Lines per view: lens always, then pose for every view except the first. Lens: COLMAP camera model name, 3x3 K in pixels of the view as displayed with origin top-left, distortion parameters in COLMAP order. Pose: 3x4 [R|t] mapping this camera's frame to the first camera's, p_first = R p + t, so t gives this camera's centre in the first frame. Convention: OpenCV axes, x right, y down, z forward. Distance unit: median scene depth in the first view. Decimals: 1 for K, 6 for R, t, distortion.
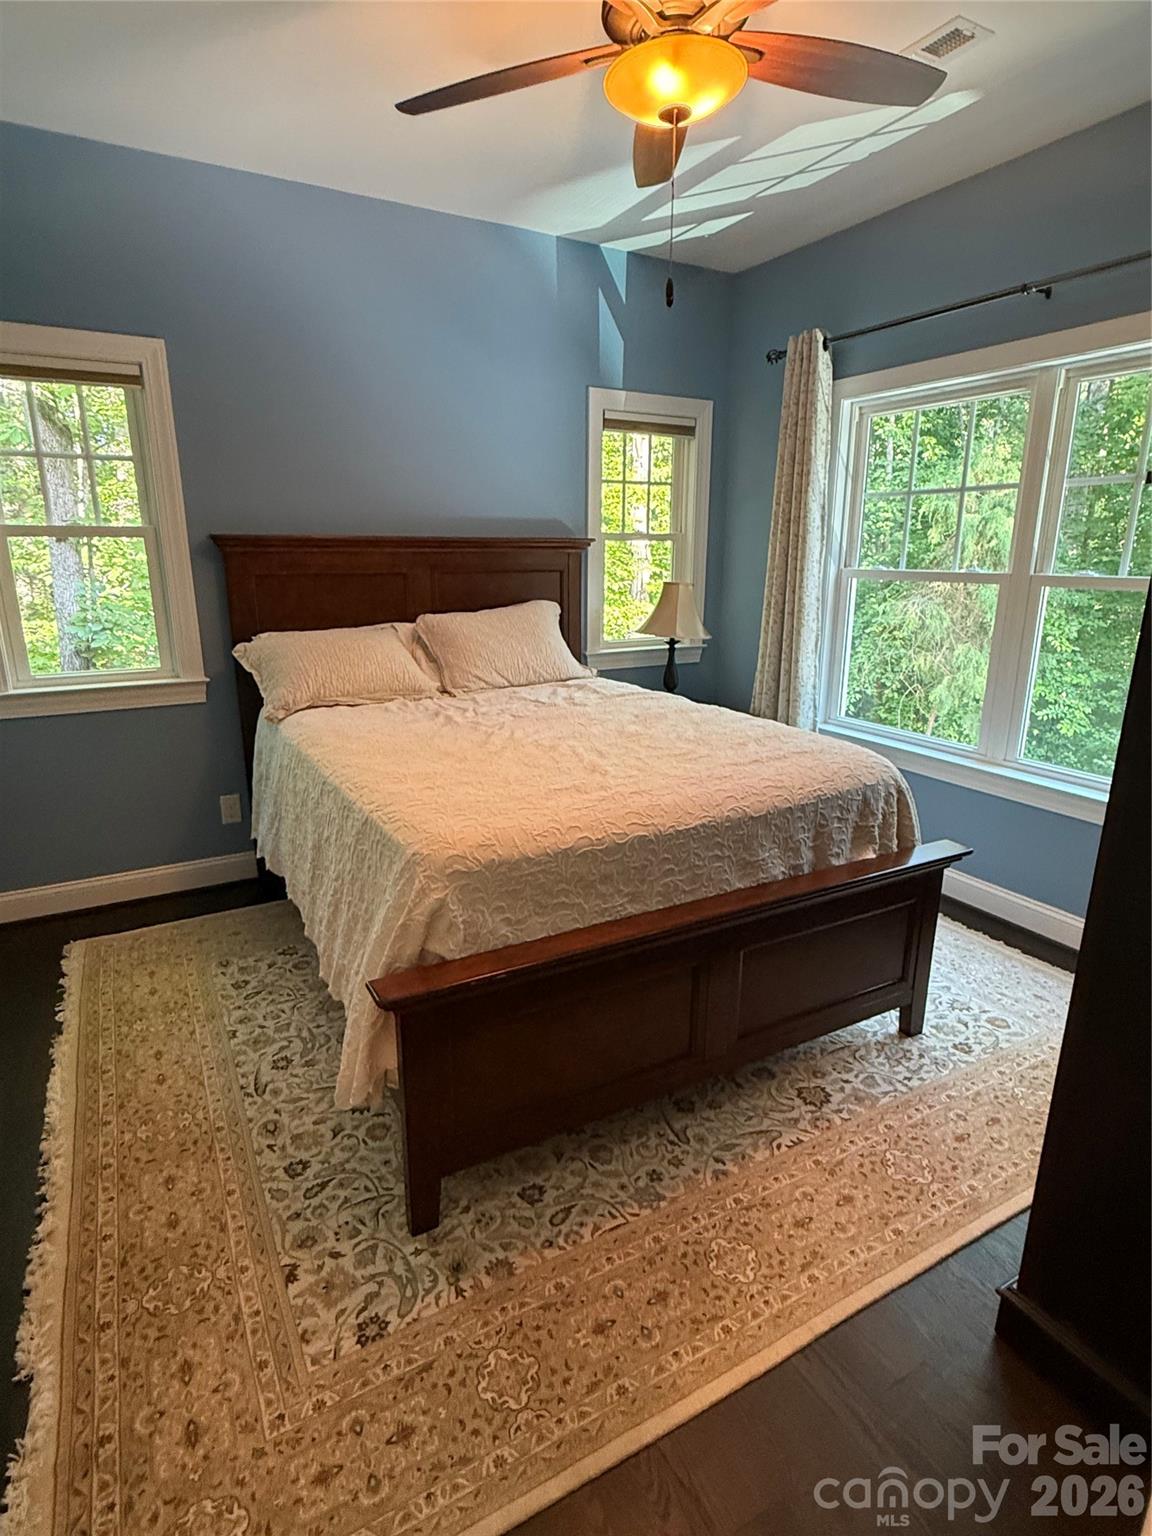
lens RADIAL K [[809.4, 0, 576.2], [0, 809.4, 767.5], [0, 0, 1]] dist [-0.000693, -0.000501]
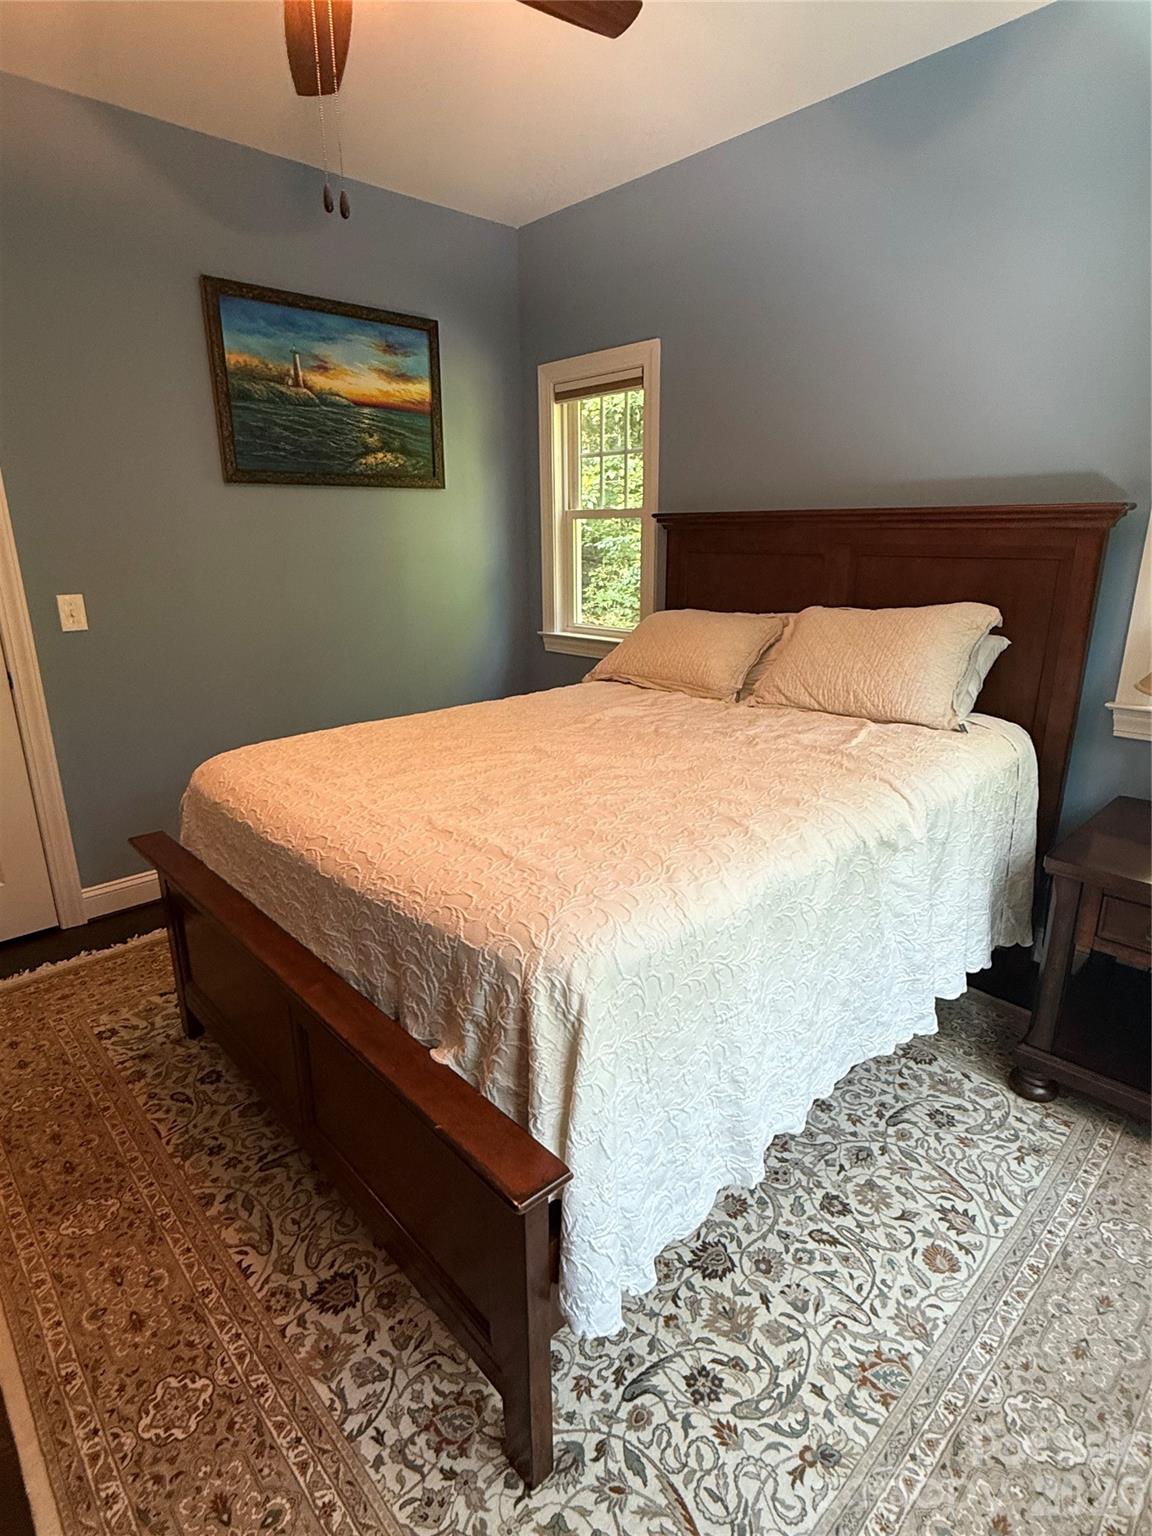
lens RADIAL K [[809.4, 0, 576.6], [0, 809.4, 768.2], [0, 0, 1]] dist [-0.000693, -0.000501]
pose [[0.234455, 0.267835, -0.934503, 0.916796], [-0.245484, 0.946454, 0.209671, -0.241663], [0.940621, 0.180247, 0.287650, 0.941938]]
